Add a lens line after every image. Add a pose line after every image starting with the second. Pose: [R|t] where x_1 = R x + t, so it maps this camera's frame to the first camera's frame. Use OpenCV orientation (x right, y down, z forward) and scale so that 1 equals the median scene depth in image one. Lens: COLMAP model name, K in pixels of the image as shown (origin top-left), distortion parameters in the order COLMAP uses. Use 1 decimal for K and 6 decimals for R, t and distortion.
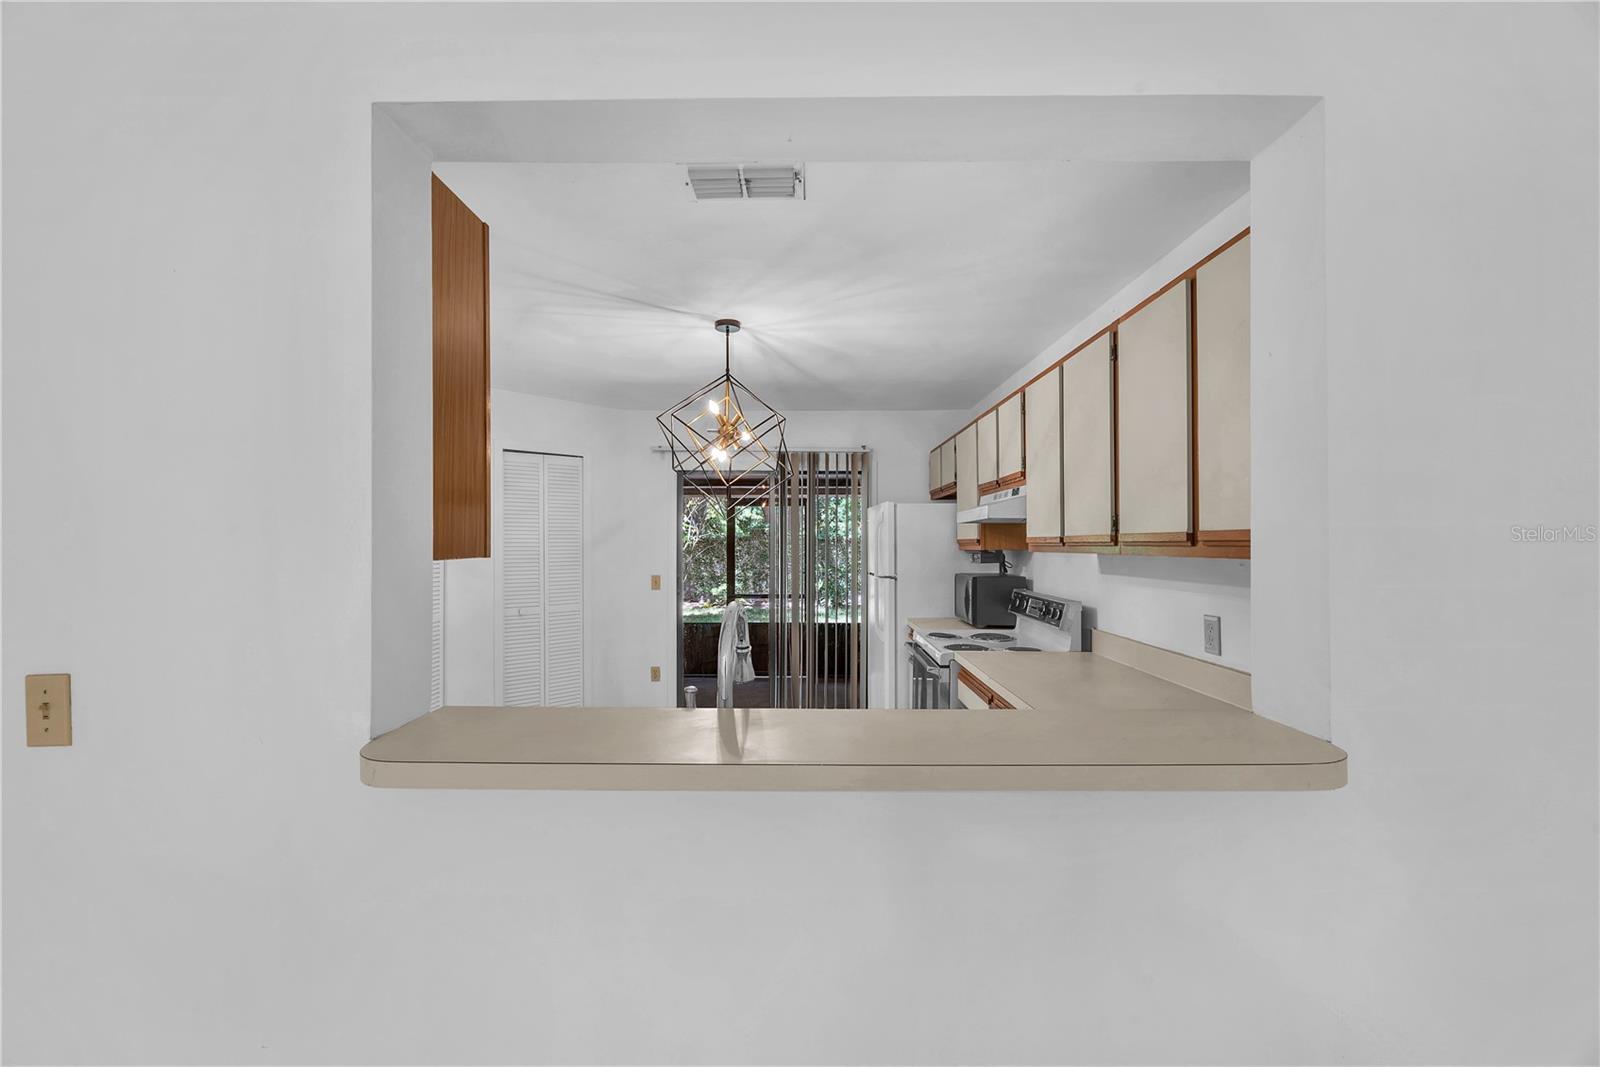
lens RADIAL K [[658.4, 0, 795.4], [0, 658.4, 538.6], [0, 0, 1]] dist [0.004055, -0.000006]
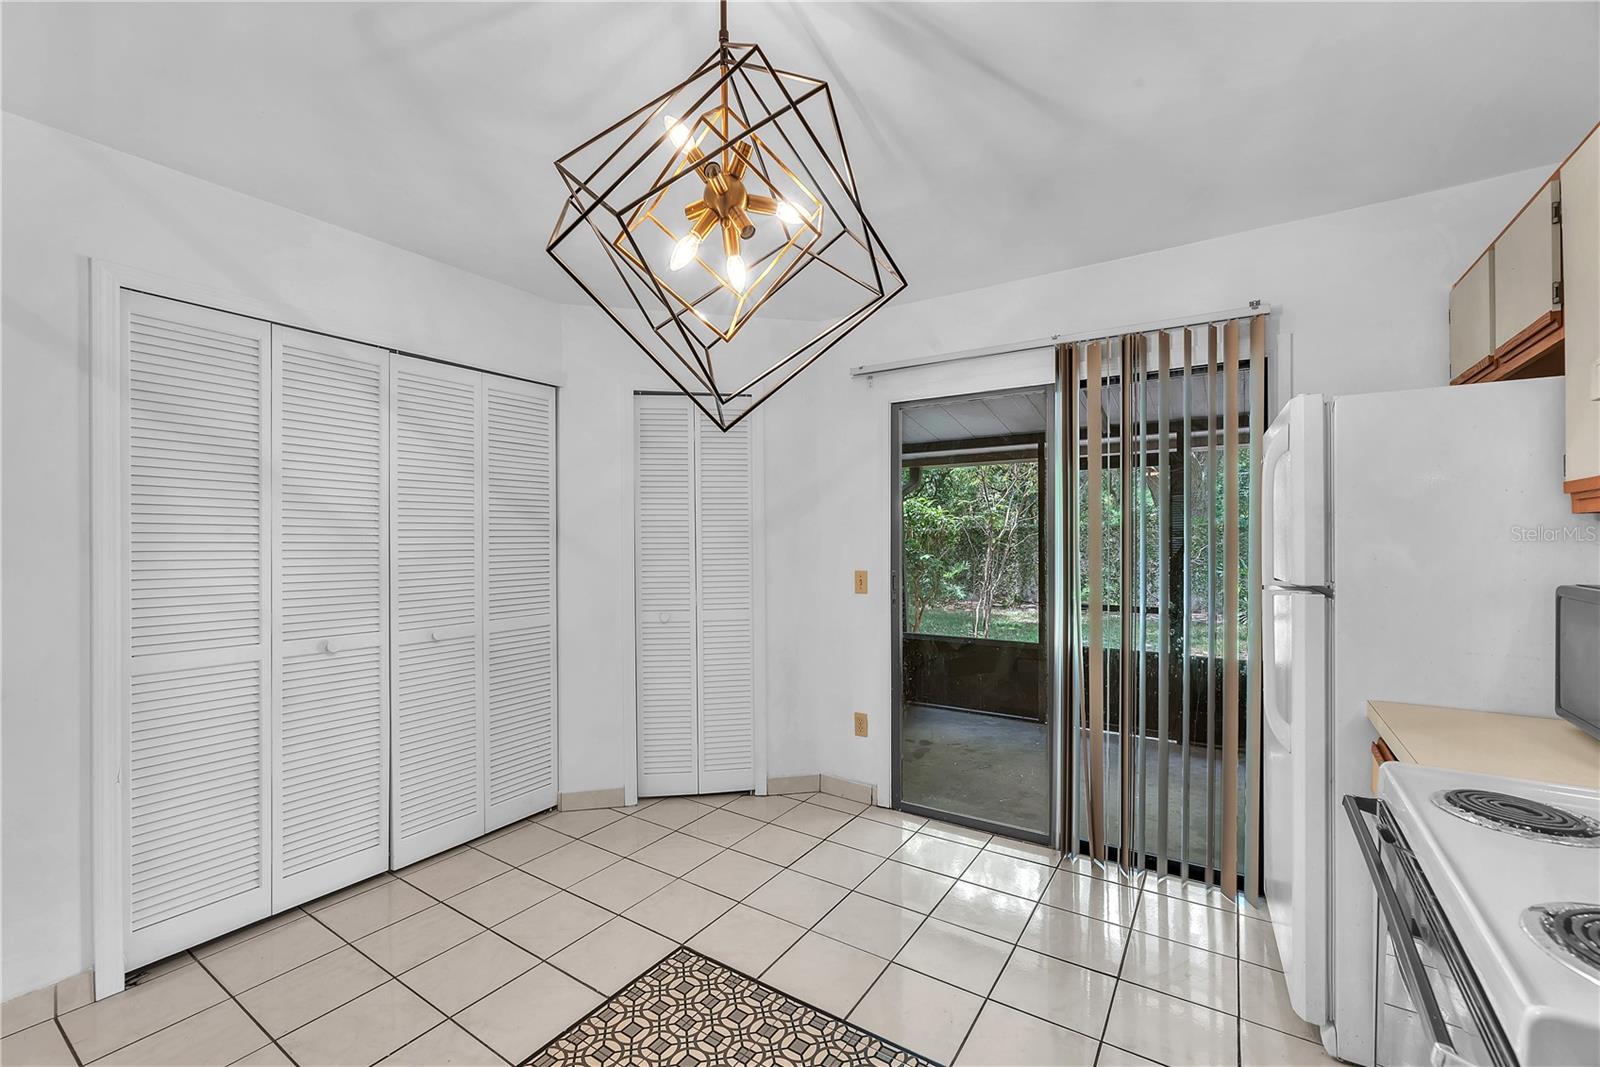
lens RADIAL K [[664.2, 0, 797.5], [0, 664.2, 545.2], [0, 0, 1]] dist [0.002401, 0.000257]
pose [[0.840381, 0.001079, -0.541996, 0.104174], [0.007551, 0.999878, 0.013697, 0.025803], [0.541944, -0.015604, 0.840270, 0.512803]]
